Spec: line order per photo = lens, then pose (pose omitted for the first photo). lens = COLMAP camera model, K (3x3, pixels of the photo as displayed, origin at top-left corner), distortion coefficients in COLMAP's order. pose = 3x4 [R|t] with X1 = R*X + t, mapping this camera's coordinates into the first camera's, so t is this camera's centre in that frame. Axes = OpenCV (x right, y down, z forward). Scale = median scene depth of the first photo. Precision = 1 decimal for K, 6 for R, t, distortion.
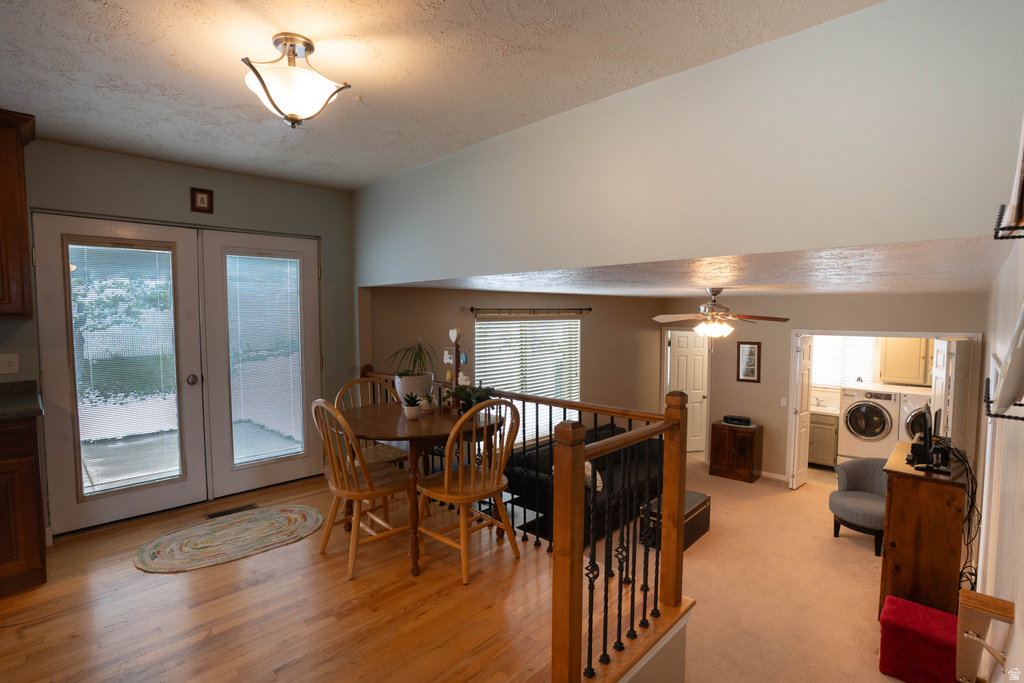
lens RADIAL K [[528.4, 0, 503.2], [0, 528.4, 345.2], [0, 0, 1]] dist [-0.065035, 0.022567]
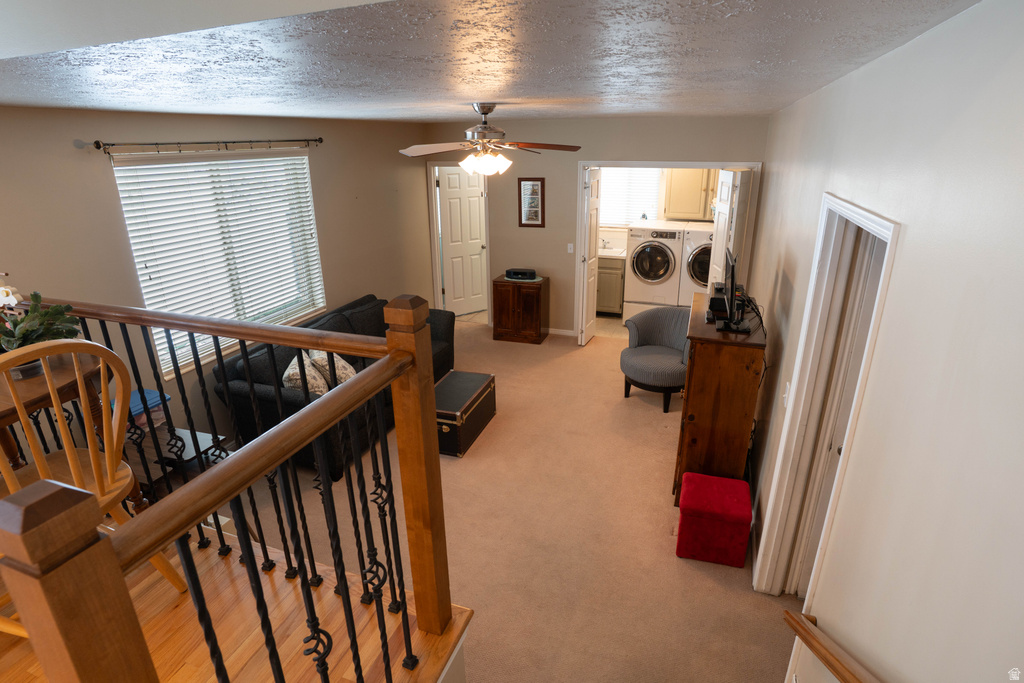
lens RADIAL K [[528.4, 0, 515.0], [0, 528.4, 341.5], [0, 0, 1]] dist [-0.065035, 0.022567]
pose [[0.915231, -0.152603, 0.372914, 0.115280], [0.036045, 0.952804, 0.301439, -0.012499], [-0.401315, -0.262445, 0.877536, 0.248421]]
